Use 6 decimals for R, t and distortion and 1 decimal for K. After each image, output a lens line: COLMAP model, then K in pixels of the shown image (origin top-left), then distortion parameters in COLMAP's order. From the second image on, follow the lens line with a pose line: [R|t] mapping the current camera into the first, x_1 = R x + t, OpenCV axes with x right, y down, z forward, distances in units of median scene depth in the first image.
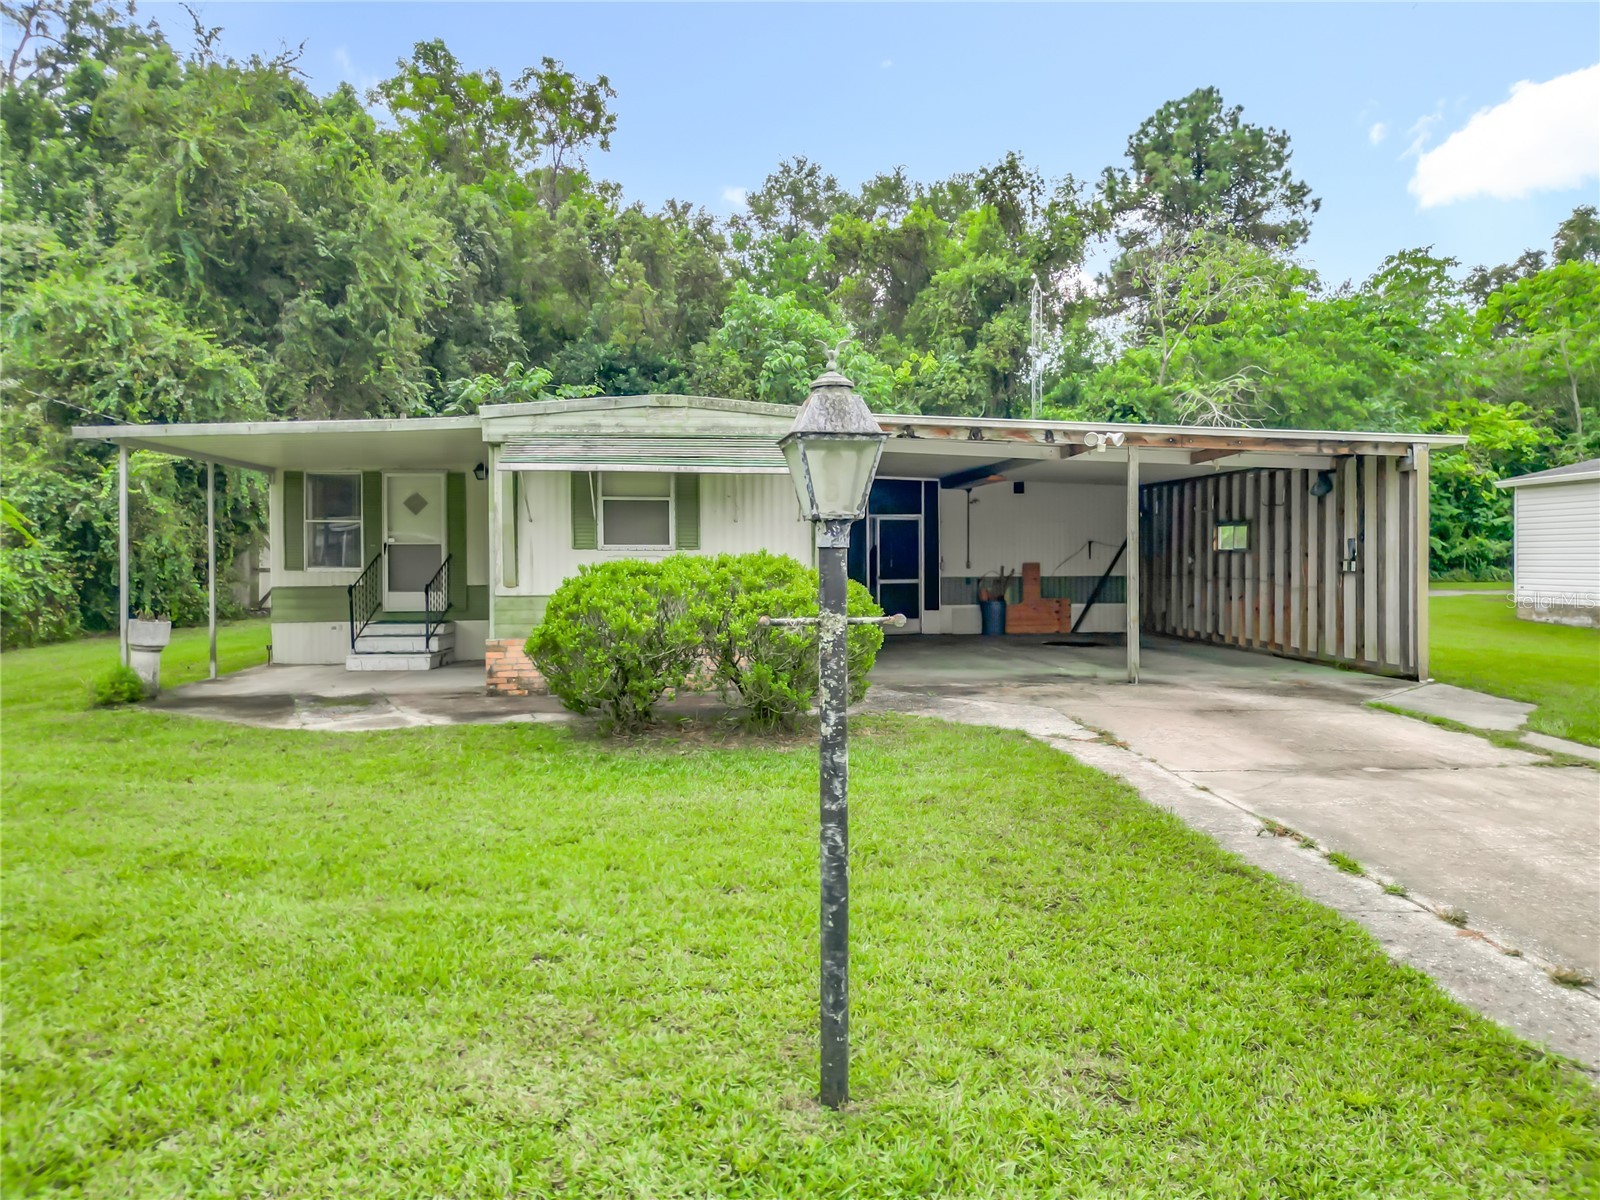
lens RADIAL K [[1122.5, 0, 789.1], [0, 1122.5, 574.1], [0, 0, 1]] dist [0.046854, -0.022763]
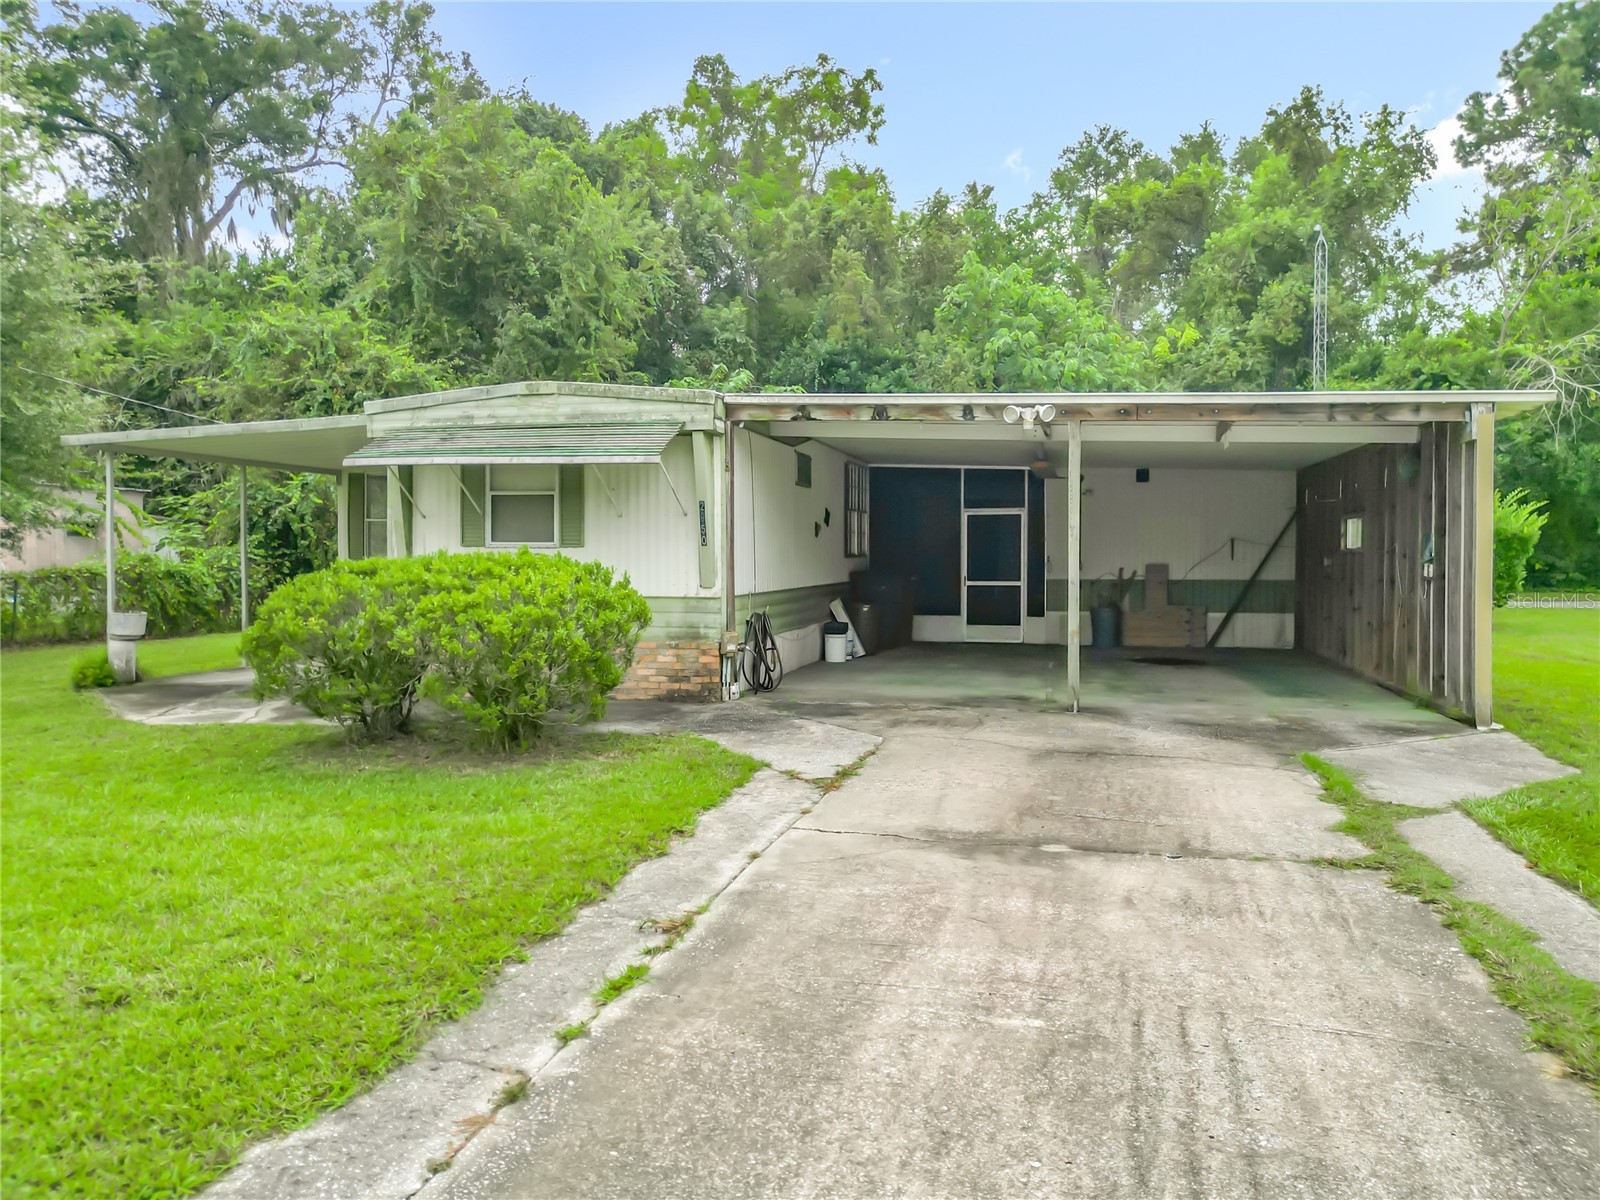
lens RADIAL K [[1118.9, 0, 800.0], [0, 1118.9, 600.0], [0, 0, 1]] dist [0.051099, -0.050159]
pose [[0.947824, 0.015868, -0.318398, 0.214488], [-0.008129, 0.999639, 0.025620, -0.002040], [0.318689, -0.021695, 0.947611, 0.095769]]
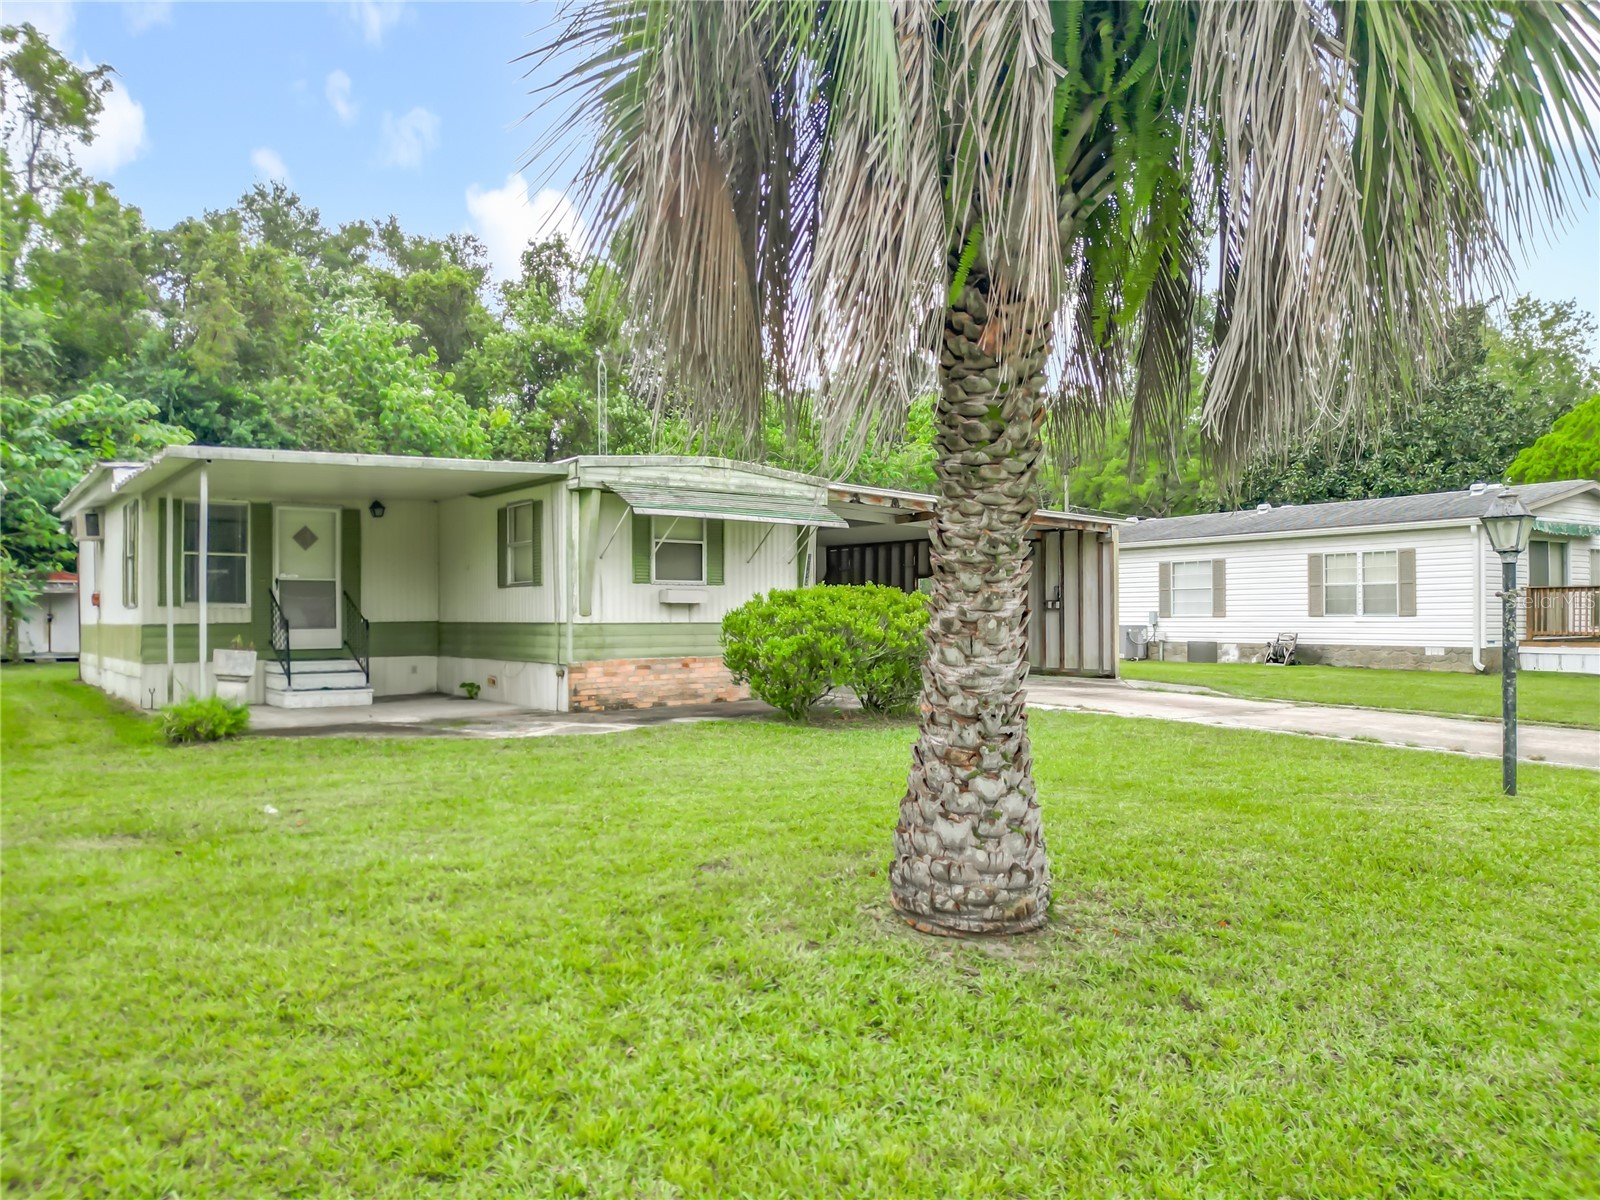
lens RADIAL K [[1130.0, 0, 797.0], [0, 1130.0, 614.5], [0, 0, 1]] dist [0.067611, -0.133417]
pose [[0.842256, 0.001420, 0.539076, -0.371974], [0.009099, 0.999817, -0.016849, 0.017073], [-0.539001, 0.019096, 0.842088, -0.040532]]
